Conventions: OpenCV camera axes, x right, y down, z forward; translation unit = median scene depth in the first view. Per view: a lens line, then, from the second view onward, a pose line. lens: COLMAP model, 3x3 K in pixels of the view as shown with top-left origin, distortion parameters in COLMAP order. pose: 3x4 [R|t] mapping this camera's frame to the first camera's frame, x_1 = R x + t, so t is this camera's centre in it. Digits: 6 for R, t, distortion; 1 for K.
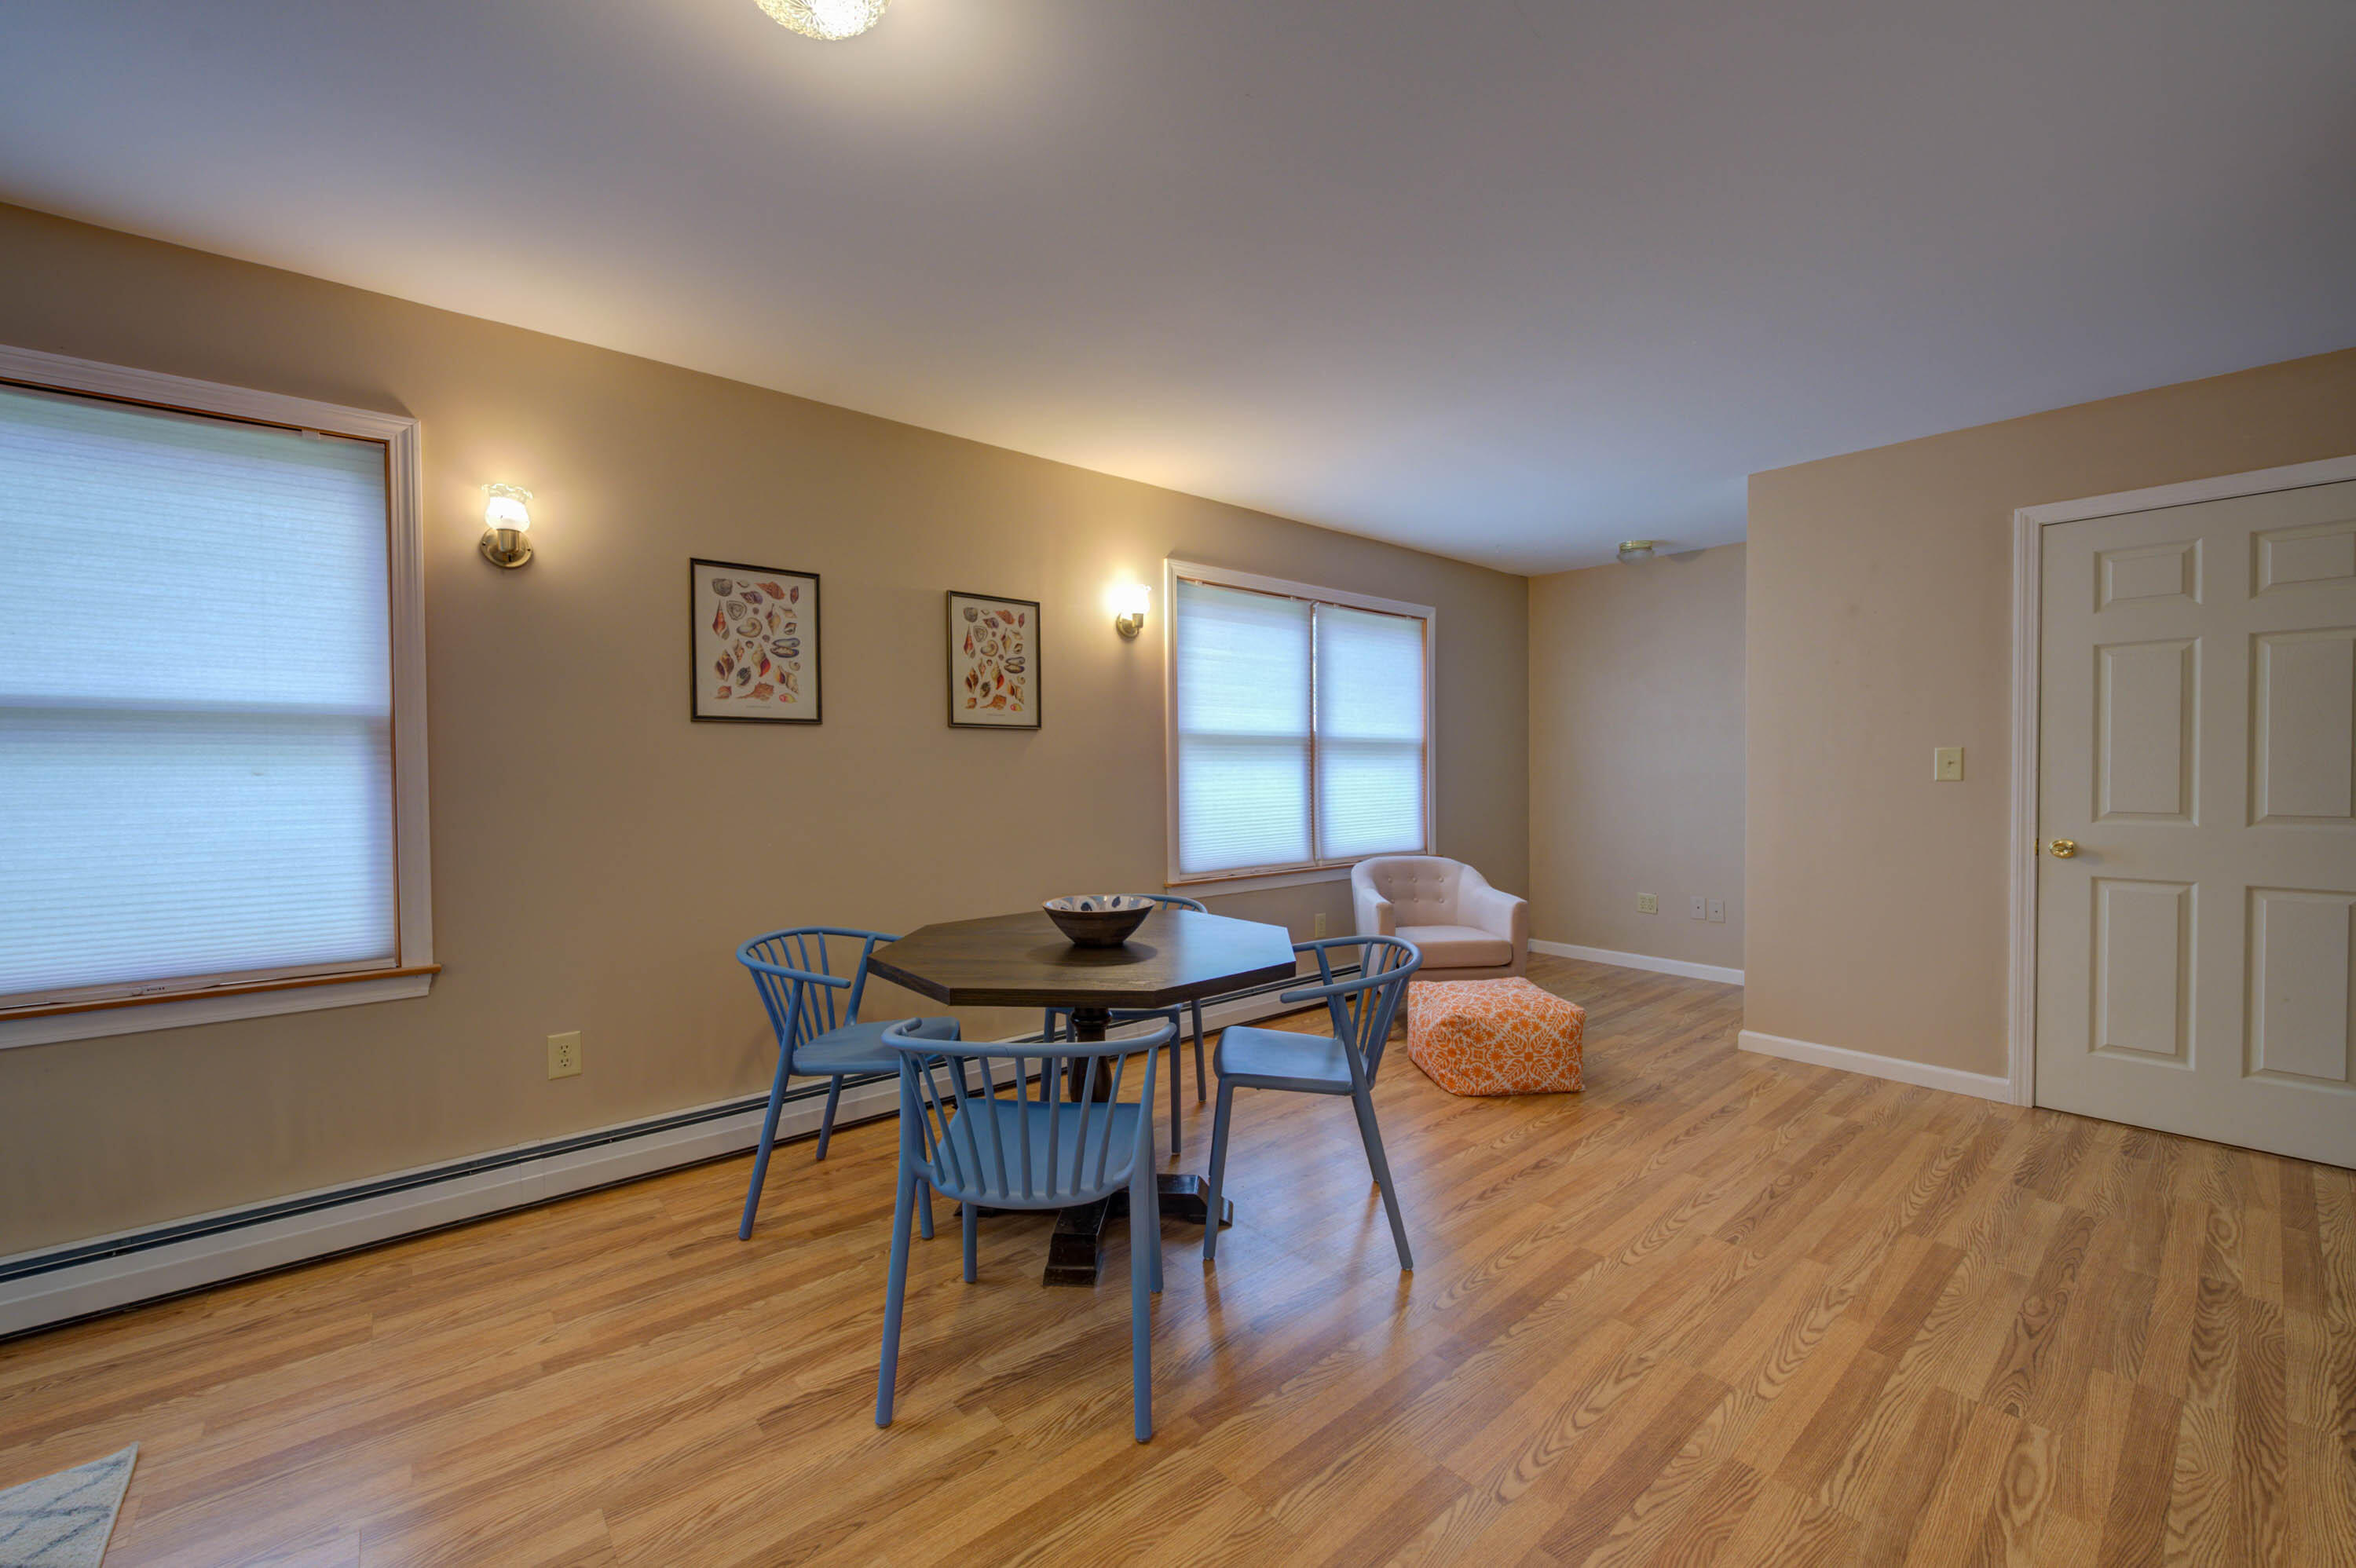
lens RADIAL K [[929.4, 0, 1172.0], [0, 929.4, 784.5], [0, 0, 1]] dist [0.001893, -0.000691]
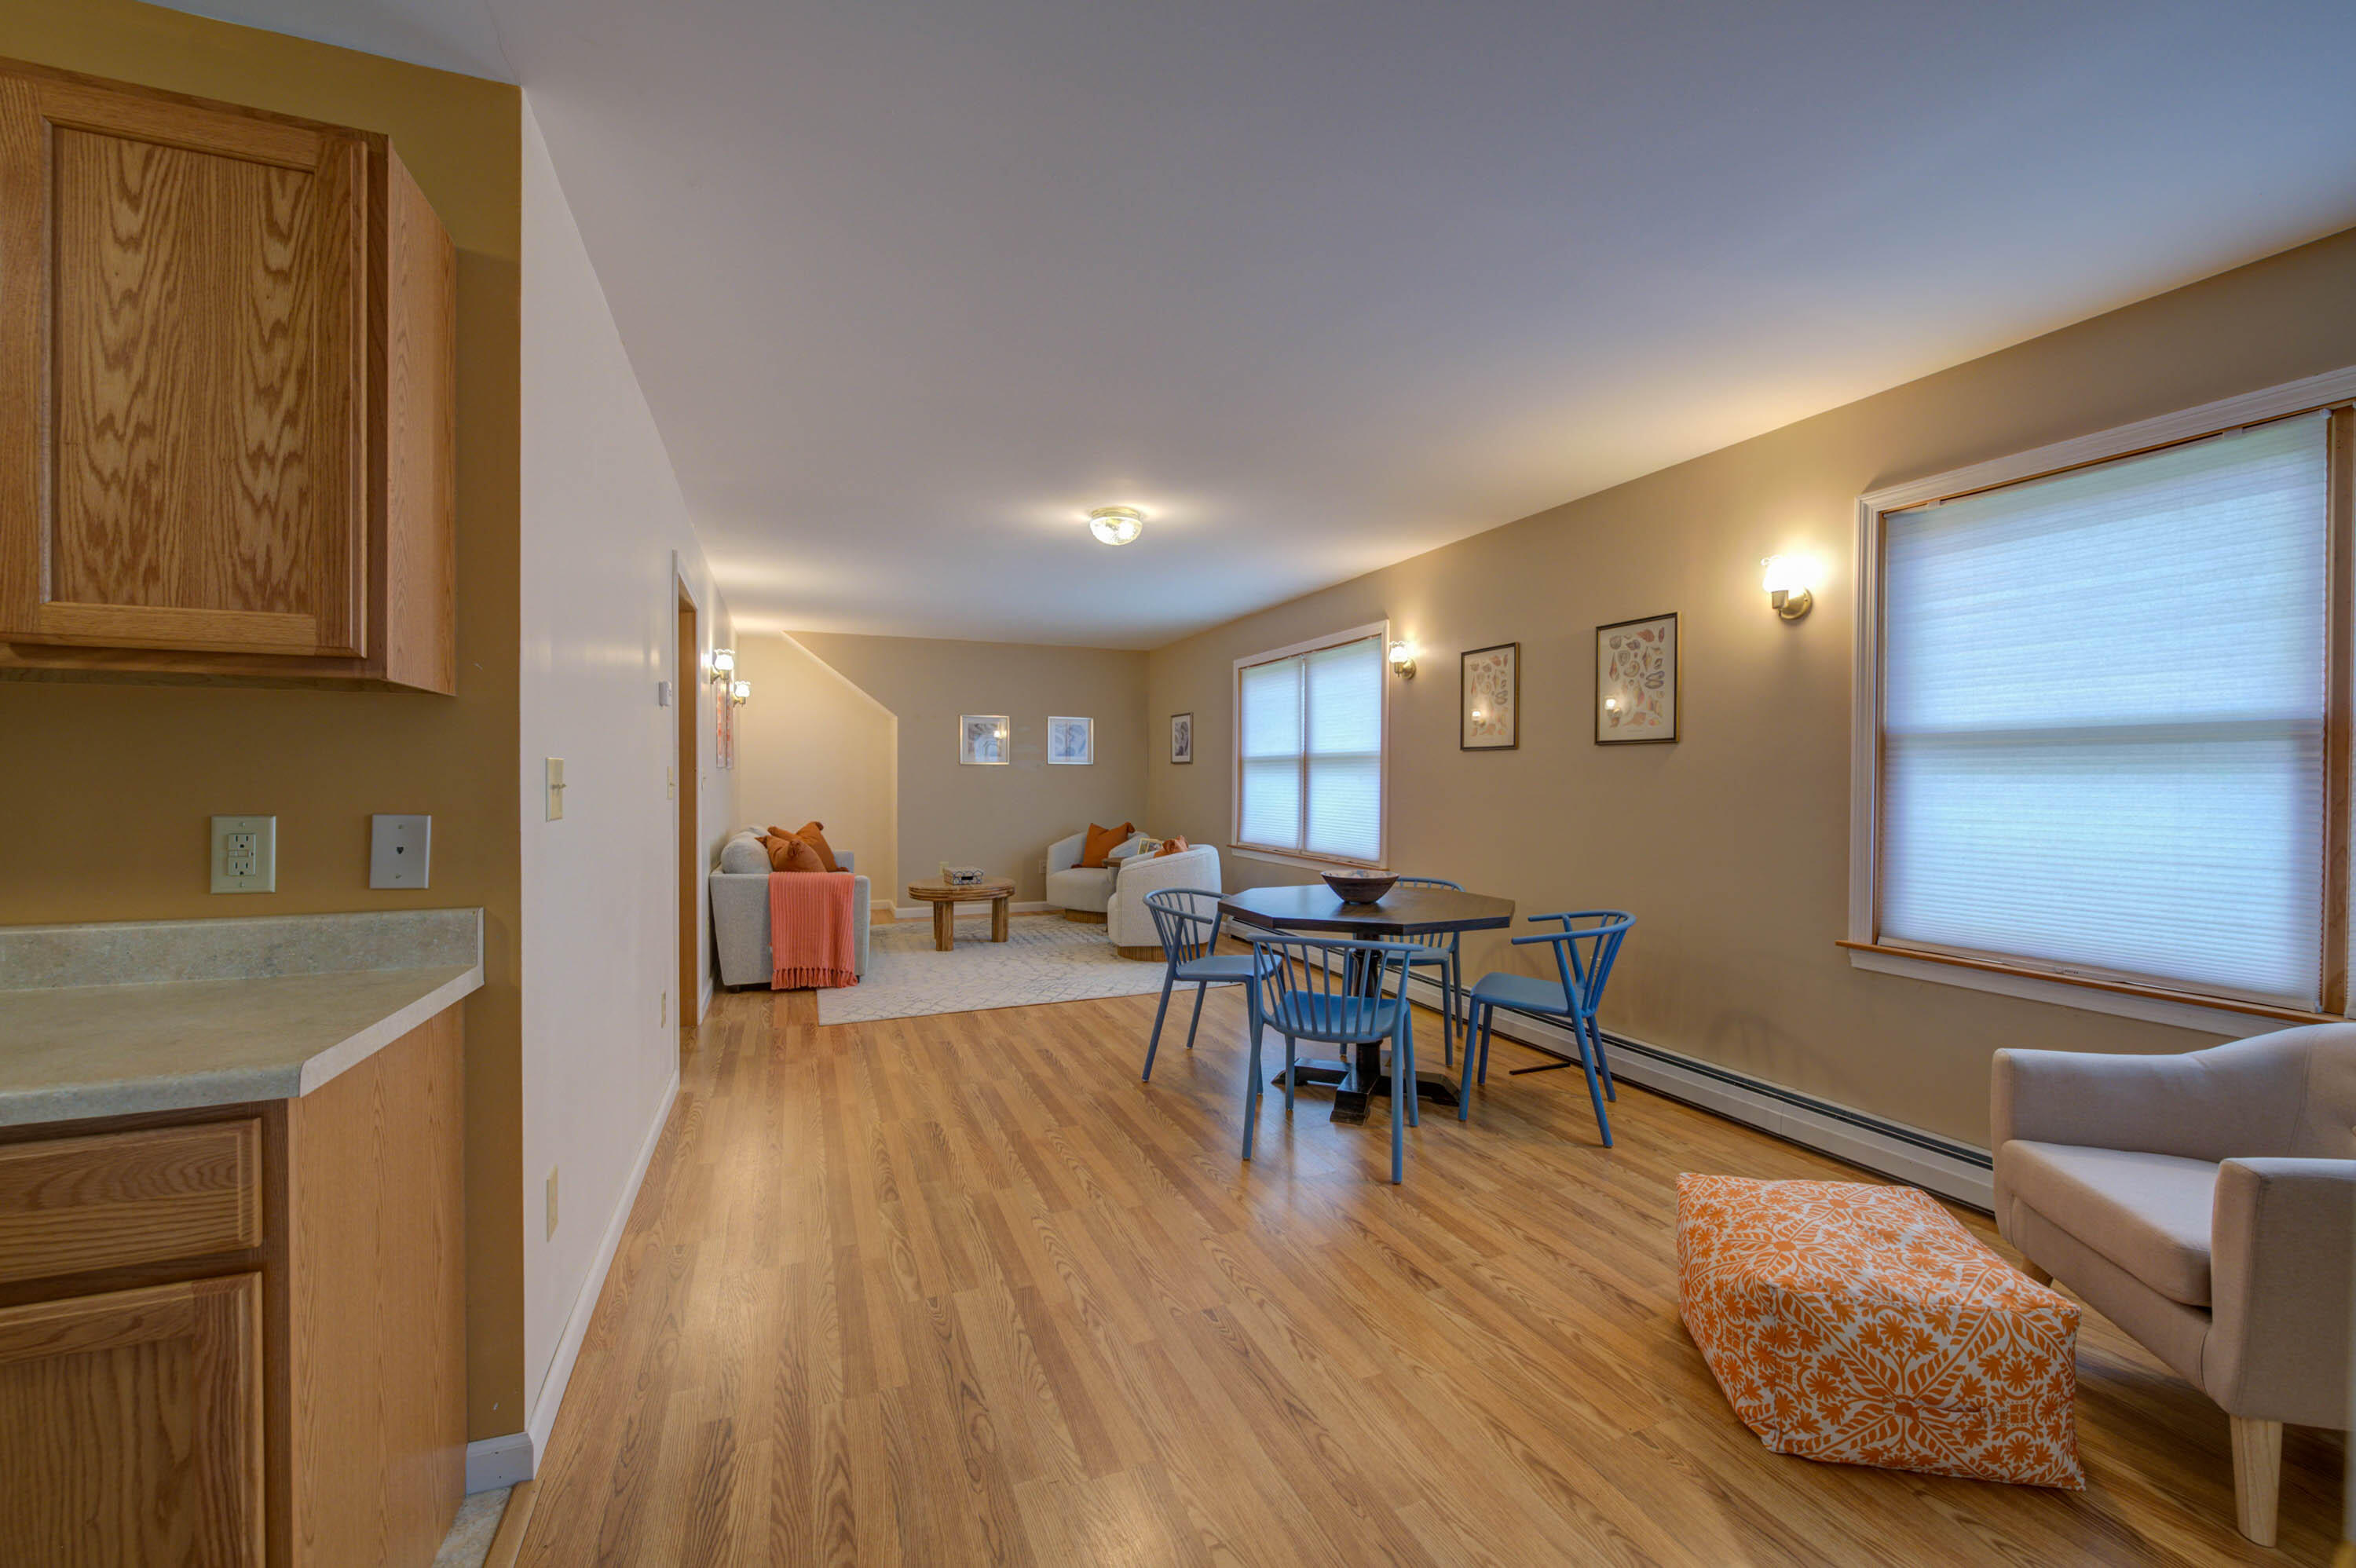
lens RADIAL K [[929.4, 0, 1176.3], [0, 929.4, 776.3], [0, 0, 1]] dist [0.001893, -0.000691]
pose [[-0.308362, 0.001363, -0.951268, 1.187526], [-0.023546, 0.999682, 0.009065, -0.024294], [0.950978, 0.025194, -0.308232, 1.003461]]
